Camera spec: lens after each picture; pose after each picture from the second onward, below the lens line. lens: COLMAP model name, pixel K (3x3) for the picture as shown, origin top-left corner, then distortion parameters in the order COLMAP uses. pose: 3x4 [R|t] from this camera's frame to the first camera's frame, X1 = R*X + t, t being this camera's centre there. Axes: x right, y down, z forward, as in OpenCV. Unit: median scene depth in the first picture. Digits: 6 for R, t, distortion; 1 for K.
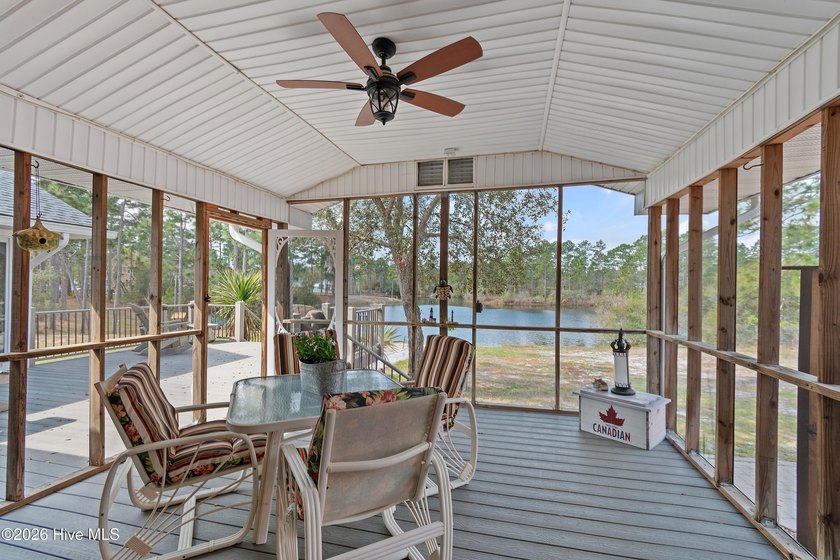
lens RADIAL K [[369.6, 0, 420.1], [0, 369.6, 285.5], [0, 0, 1]] dist [0.002427, -0.000207]
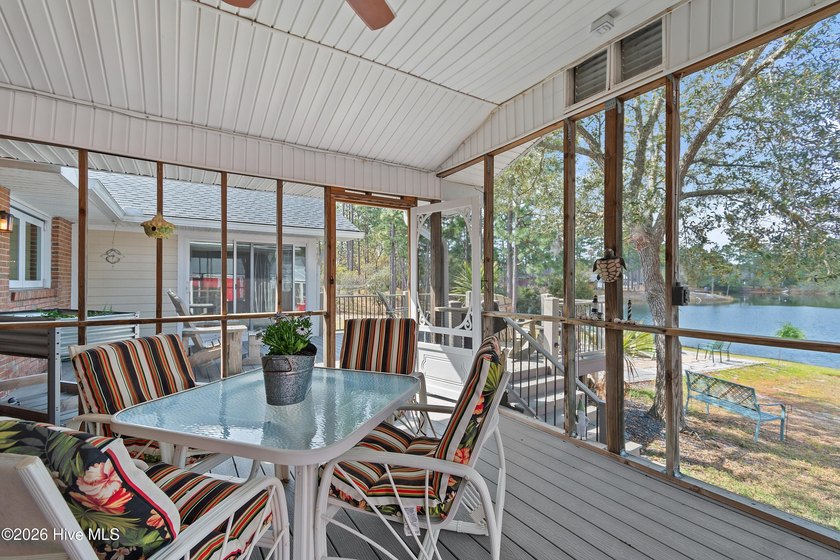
lens RADIAL K [[369.6, 0, 421.3], [0, 369.6, 278.6], [0, 0, 1]] dist [0.002427, -0.000207]
pose [[0.735692, -0.015489, -0.677140, 0.244954], [0.012193, 0.999879, -0.009623, 0.035713], [0.677207, -0.001177, 0.735792, 0.362096]]
